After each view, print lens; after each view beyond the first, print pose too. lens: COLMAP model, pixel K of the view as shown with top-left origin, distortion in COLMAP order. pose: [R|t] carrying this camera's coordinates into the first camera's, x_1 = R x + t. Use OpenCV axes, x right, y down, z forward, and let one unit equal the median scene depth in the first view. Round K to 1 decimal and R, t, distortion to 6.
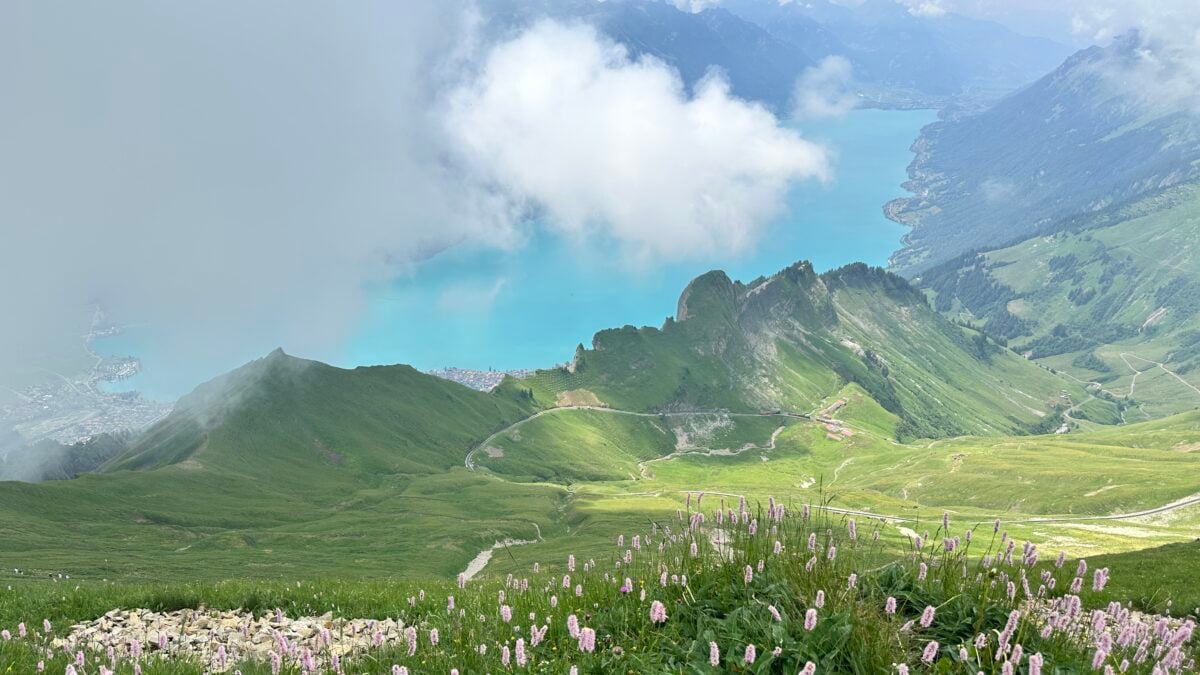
lens RADIAL K [[845.6, 0, 604.9], [0, 845.6, 327.5], [0, 0, 1]] dist [0.097935, -0.112354]
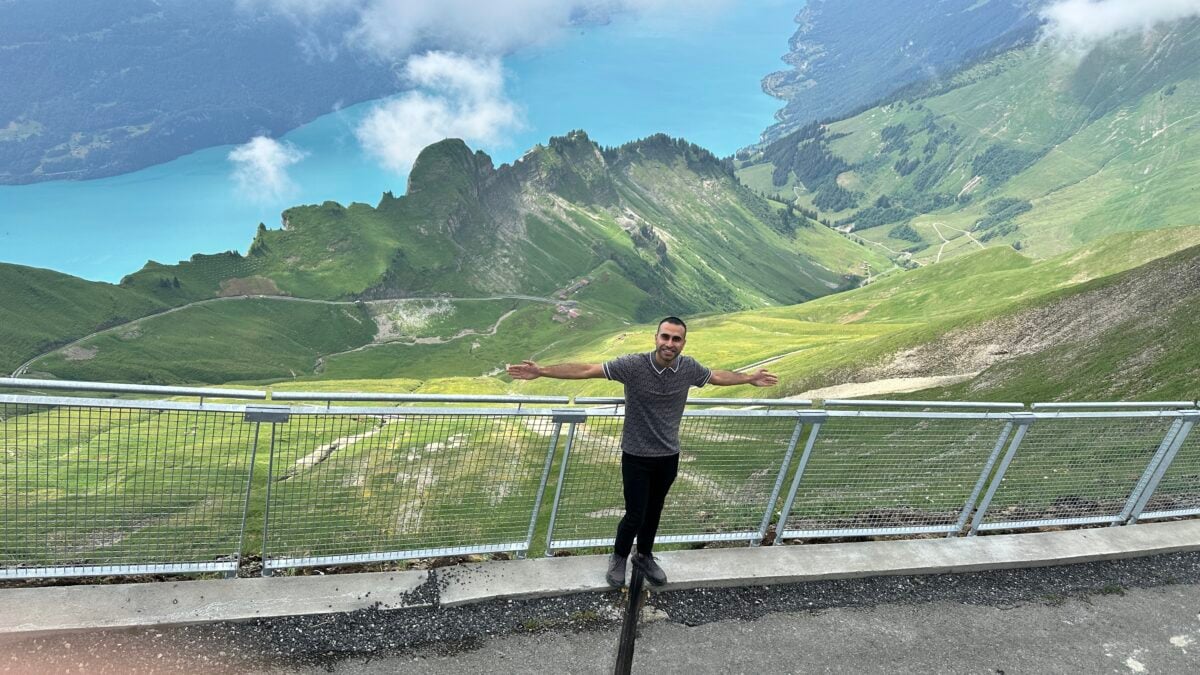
lens RADIAL K [[845.6, 0, 604.9], [0, 845.6, 327.5], [0, 0, 1]] dist [0.097935, -0.112354]
pose [[0.993788, -0.036073, 0.105285, 0.100996], [0.021387, 0.990282, 0.137420, 0.004986], [-0.109219, -0.134315, 0.984901, 0.035895]]
